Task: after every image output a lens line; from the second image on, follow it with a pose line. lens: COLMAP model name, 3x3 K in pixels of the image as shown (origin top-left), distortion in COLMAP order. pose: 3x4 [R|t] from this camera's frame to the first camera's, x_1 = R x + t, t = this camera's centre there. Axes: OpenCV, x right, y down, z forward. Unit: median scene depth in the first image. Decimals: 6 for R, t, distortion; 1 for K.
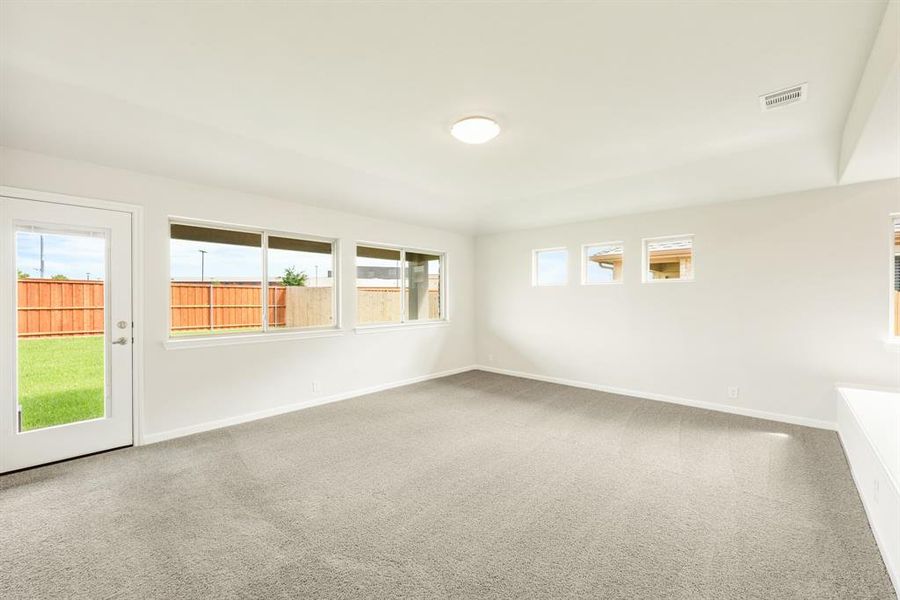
lens RADIAL K [[361.0, 0, 453.6], [0, 361.0, 301.3], [0, 0, 1]] dist [-0.001013, -0.000083]
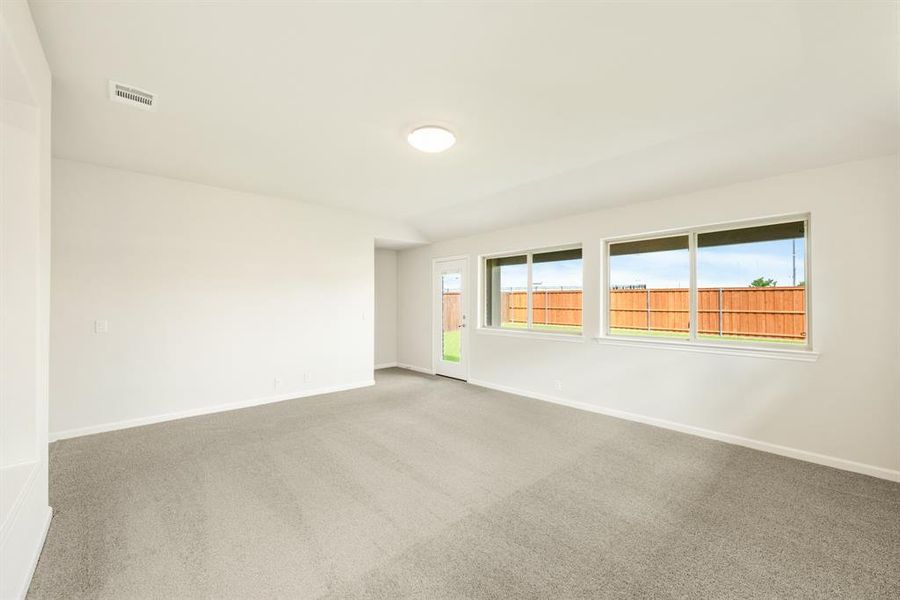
lens RADIAL K [[361.0, 0, 452.6], [0, 361.0, 298.3], [0, 0, 1]] dist [-0.001013, -0.000083]
pose [[-0.079906, -0.011961, -0.996731, 0.443260], [-0.008488, 0.999900, -0.011318, -0.006062], [0.996766, 0.007555, -0.079999, 0.473441]]
